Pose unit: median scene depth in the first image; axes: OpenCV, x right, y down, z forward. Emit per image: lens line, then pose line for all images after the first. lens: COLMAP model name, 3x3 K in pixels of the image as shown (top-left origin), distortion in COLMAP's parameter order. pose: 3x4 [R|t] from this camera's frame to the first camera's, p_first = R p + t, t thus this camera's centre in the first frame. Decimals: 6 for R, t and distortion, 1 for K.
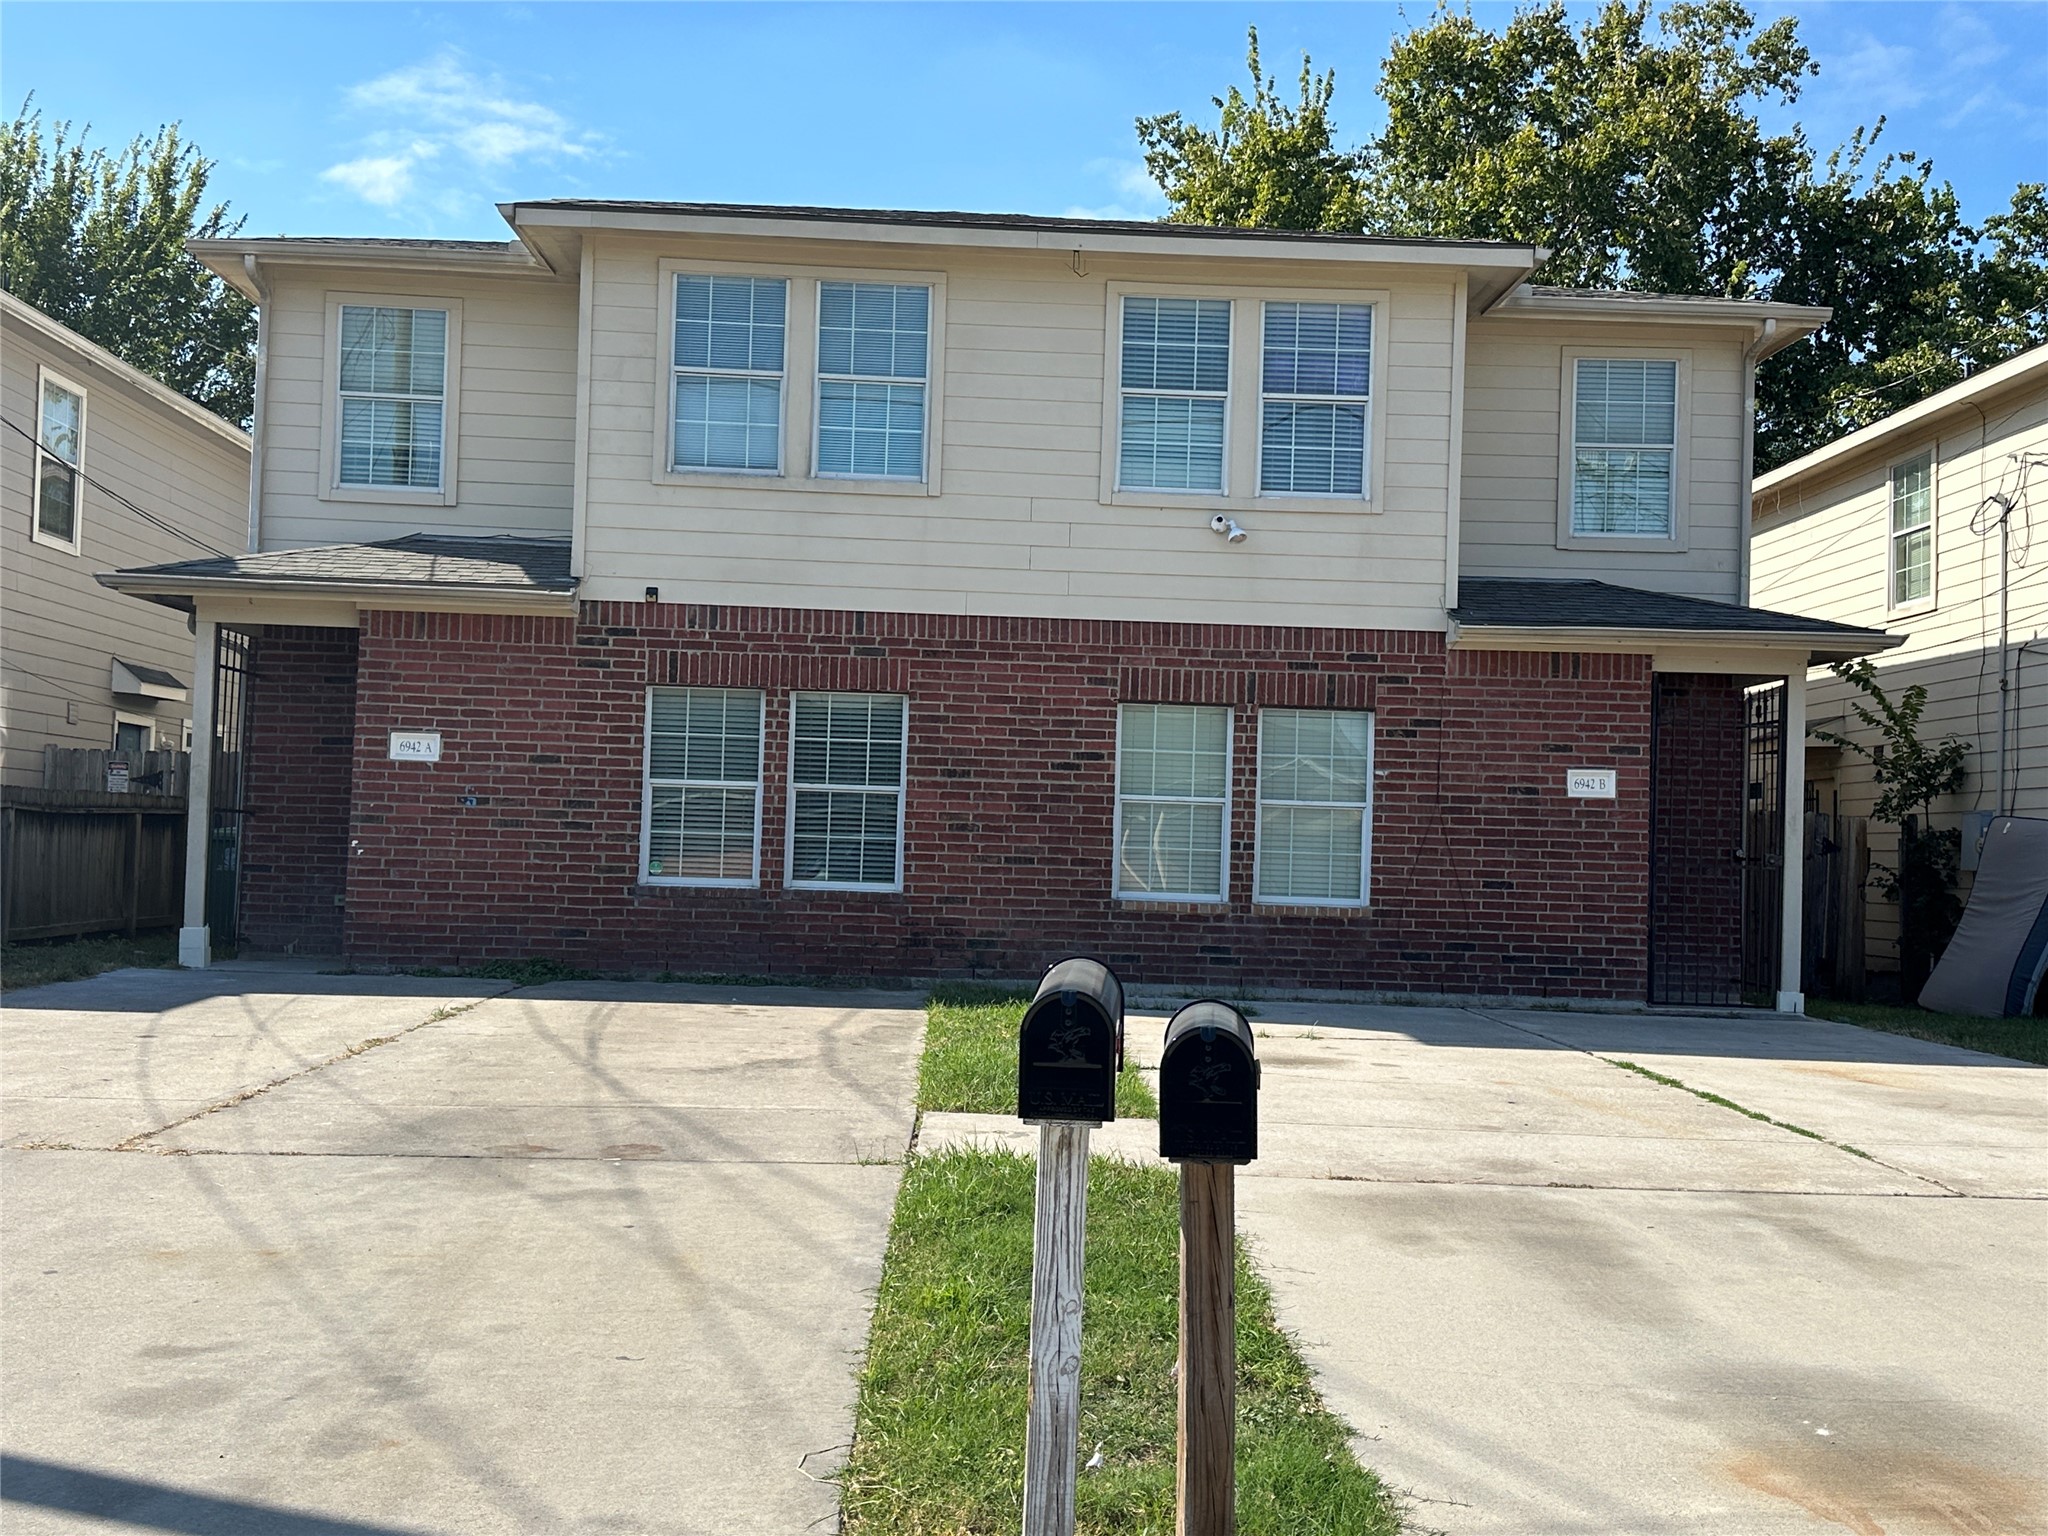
lens RADIAL K [[2076.4, 0, 1024.1], [0, 2076.4, 778.2], [0, 0, 1]] dist [0.117191, 0.000000]
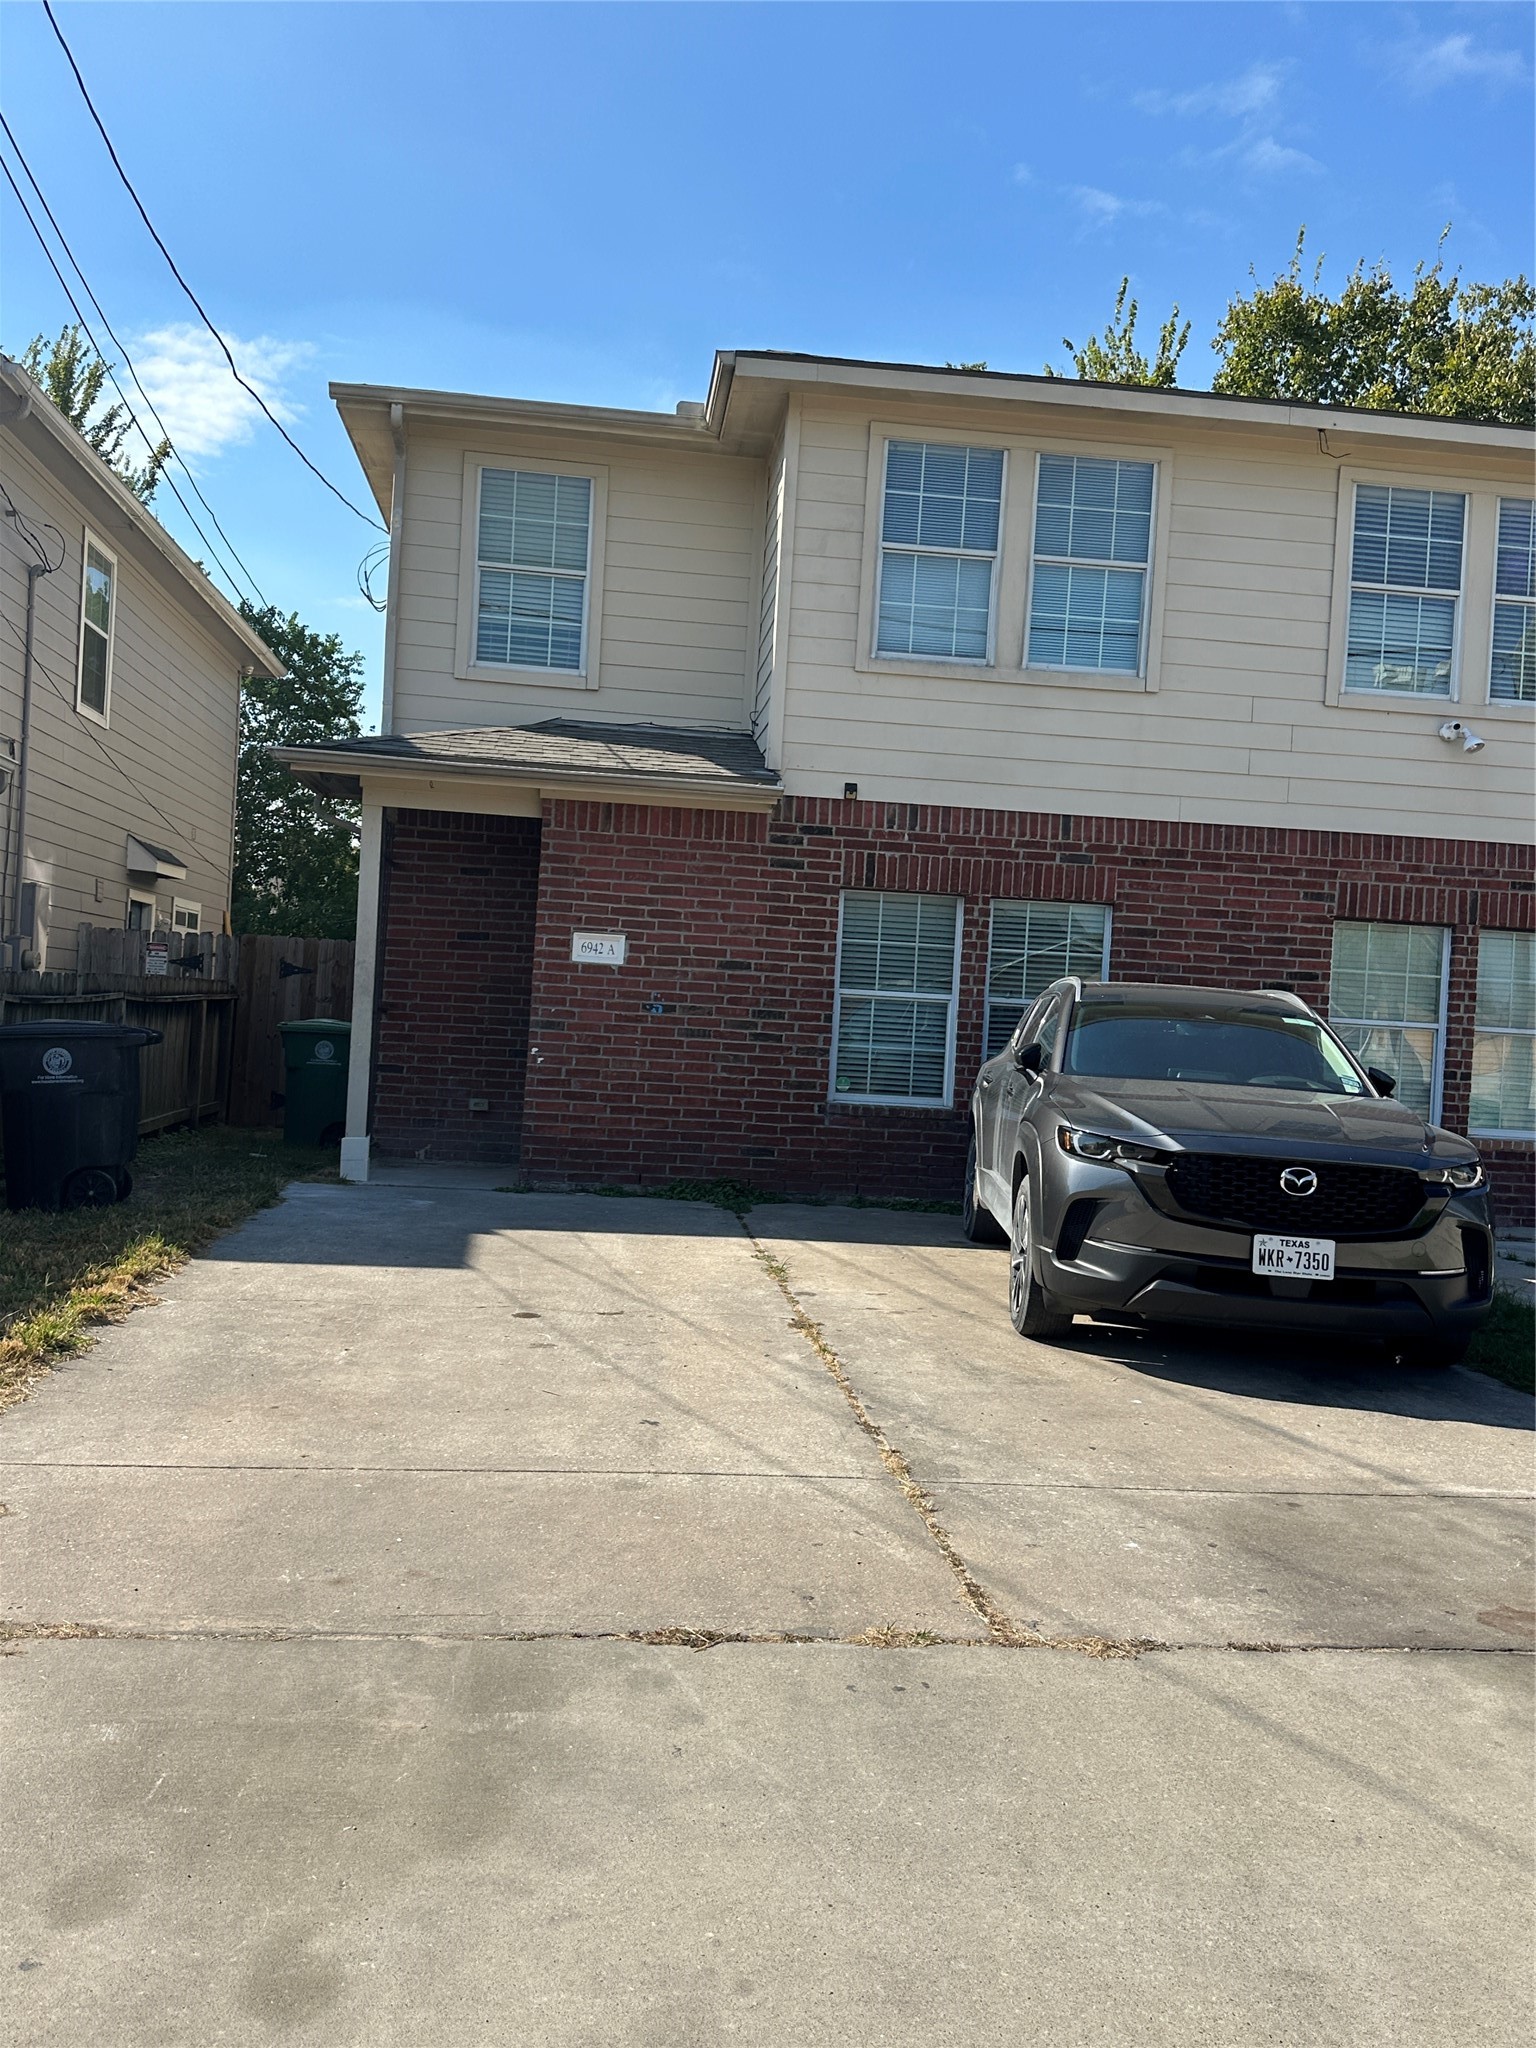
lens RADIAL K [[1688.1, 0, 758.3], [0, 1688.1, 1024.4], [0, 0, 1]] dist [0.106449, -0.057130]
pose [[0.997089, 0.024277, 0.072278, -0.269774], [-0.027445, 0.998691, 0.043153, -0.015470], [-0.071135, -0.045011, 0.996451, 0.246240]]
